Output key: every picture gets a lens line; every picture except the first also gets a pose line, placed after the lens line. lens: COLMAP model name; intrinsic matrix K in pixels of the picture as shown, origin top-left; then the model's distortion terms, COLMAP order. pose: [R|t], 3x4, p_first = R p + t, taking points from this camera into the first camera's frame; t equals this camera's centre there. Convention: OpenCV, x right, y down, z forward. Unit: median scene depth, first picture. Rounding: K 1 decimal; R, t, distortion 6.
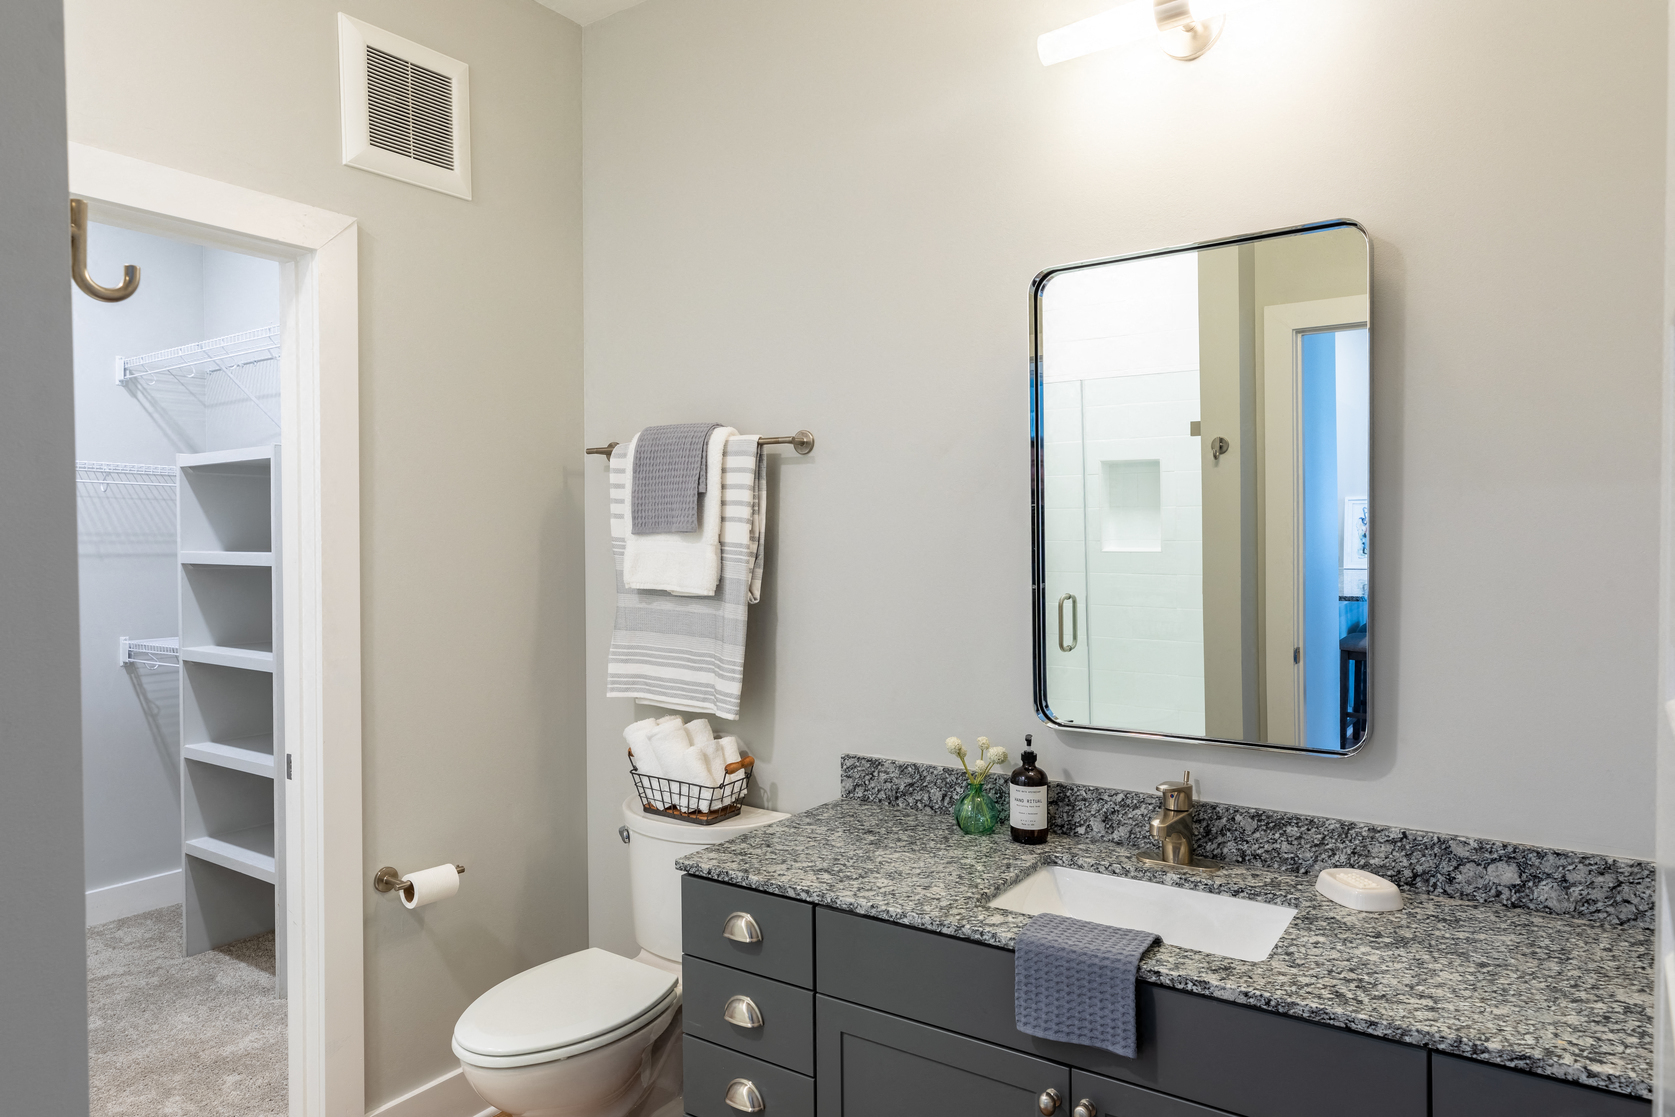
lens RADIAL K [[1054.1, 0, 847.4], [0, 1054.1, 528.1], [0, 0, 1]] dist [0.003101, 0.001866]
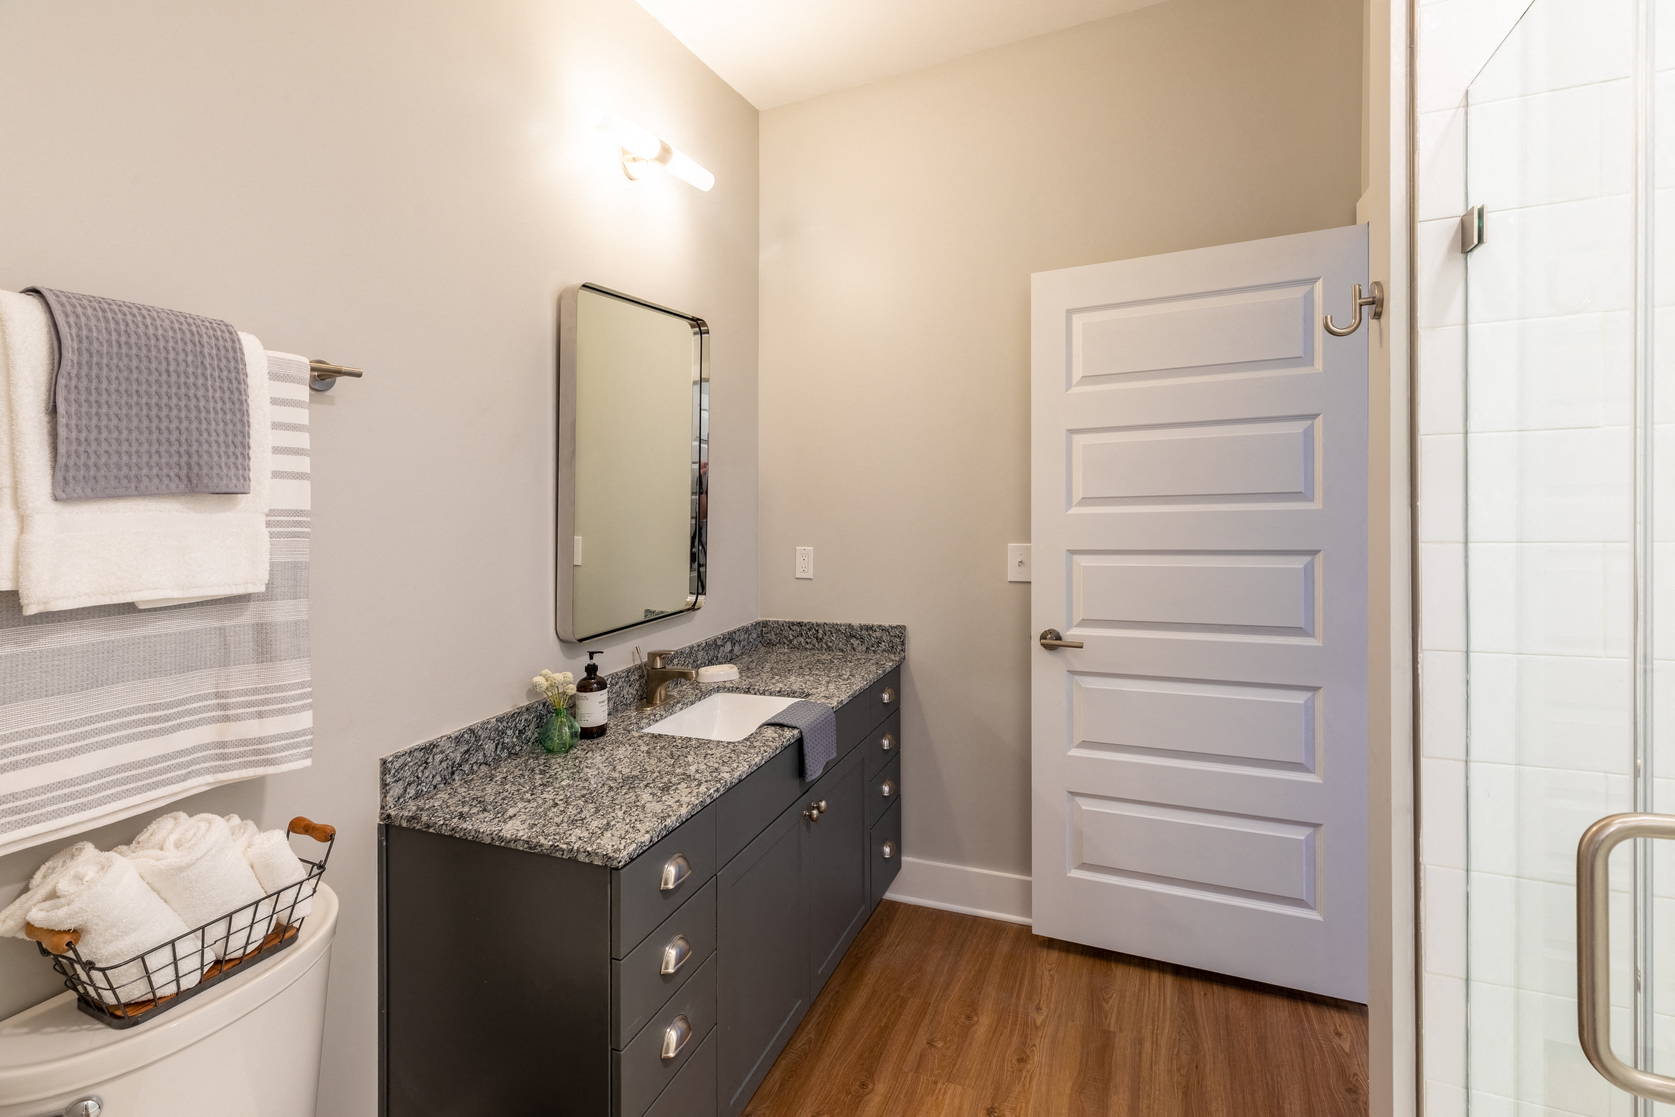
lens RADIAL K [[762.1, 0, 838.4], [0, 762.1, 492.3], [0, 0, 1]] dist [0.004275, -0.000137]
pose [[-0.184112, 0.002440, 0.982902, -0.766920], [0.029638, 0.999556, 0.003070, 0.015023], [-0.982458, 0.029697, -0.184102, 0.871222]]
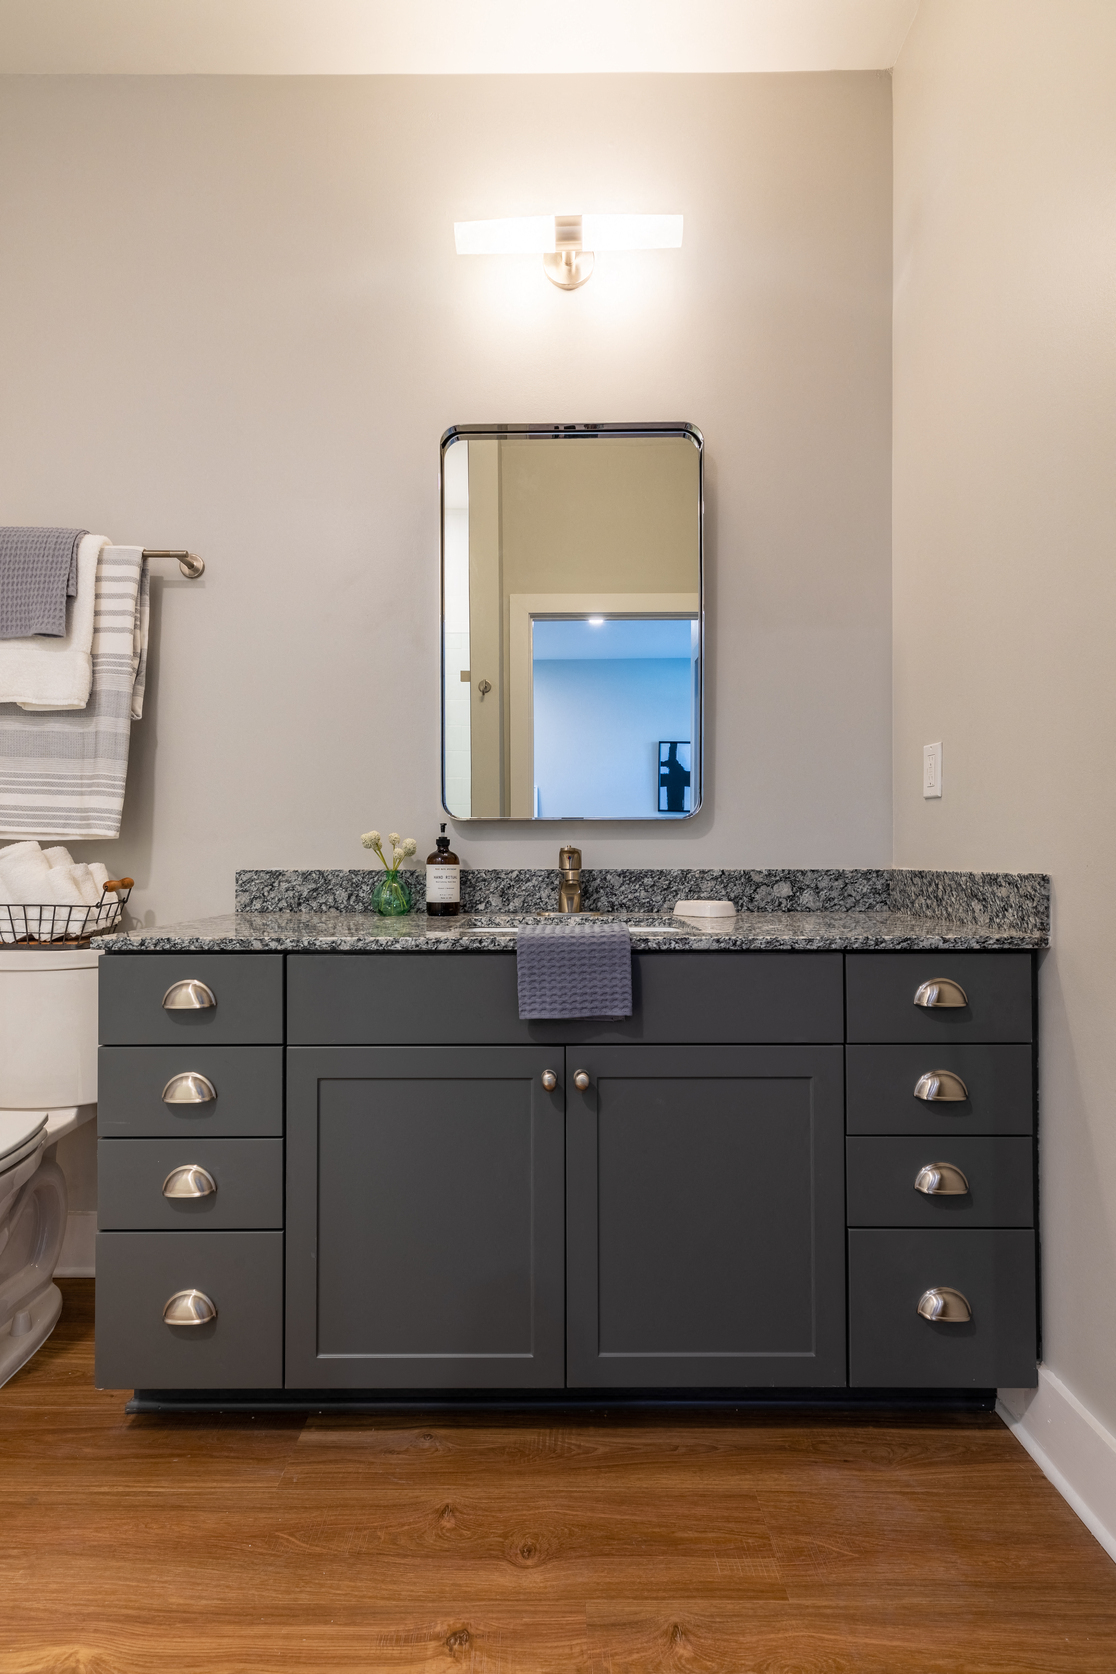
lens RADIAL K [[761.6, 0, 561.4], [0, 761.6, 833.9], [0, 0, 1]] dist [0.004275, -0.000137]
pose [[0.828998, 0.014746, 0.559057, -0.181884], [-0.000195, 0.999660, -0.026079, 0.229471], [-0.559251, 0.021510, 0.828719, 0.246312]]
